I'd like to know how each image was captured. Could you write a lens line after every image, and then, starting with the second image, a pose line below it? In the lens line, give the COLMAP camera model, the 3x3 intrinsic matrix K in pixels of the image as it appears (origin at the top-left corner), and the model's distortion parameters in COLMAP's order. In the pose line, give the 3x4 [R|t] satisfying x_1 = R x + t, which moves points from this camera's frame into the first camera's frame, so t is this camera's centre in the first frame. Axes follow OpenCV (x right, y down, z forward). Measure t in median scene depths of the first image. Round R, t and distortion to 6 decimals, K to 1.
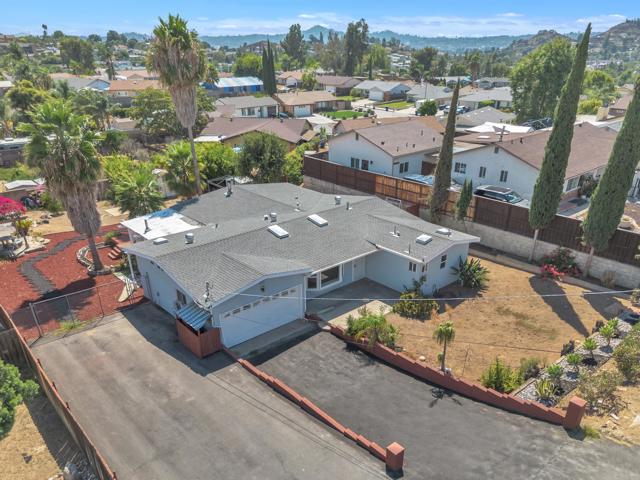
lens RADIAL K [[498.2, 0, 334.0], [0, 498.2, 240.1], [0, 0, 1]] dist [0.012162, -0.004039]
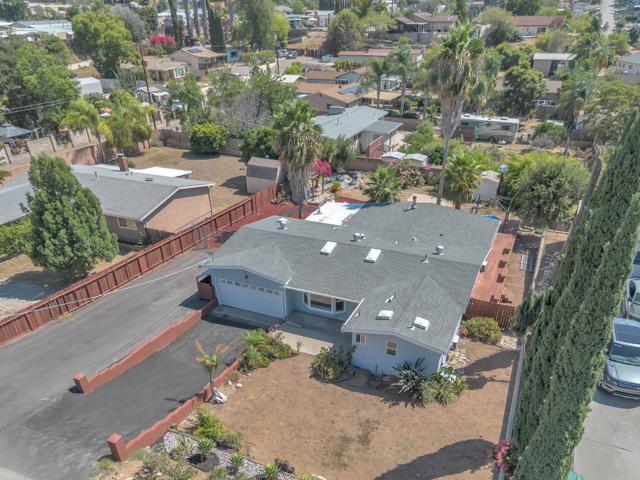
lens RADIAL K [[509.0, 0, 338.2], [0, 509.0, 300.8], [0, 0, 1]] dist [0.032326, -0.002618]
pose [[0.431264, 0.451089, -0.781364, 0.835077], [-0.321004, 0.886088, 0.334372, -0.299541], [0.843189, 0.106618, 0.526939, 0.431827]]
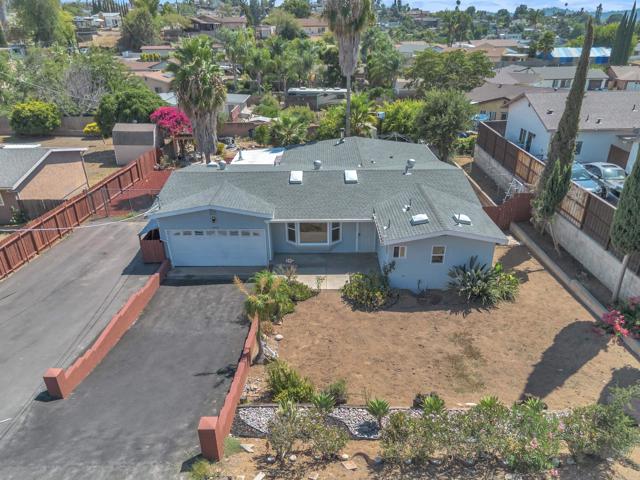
lens RADIAL K [[498.2, 0, 334.0], [0, 498.2, 240.1], [0, 0, 1]] dist [0.012162, -0.004039]
pose [[0.755848, 0.256765, -0.602300, 0.544867], [-0.229337, 0.965445, 0.123773, -0.035515], [0.613268, 0.044576, 0.788616, 0.299577]]
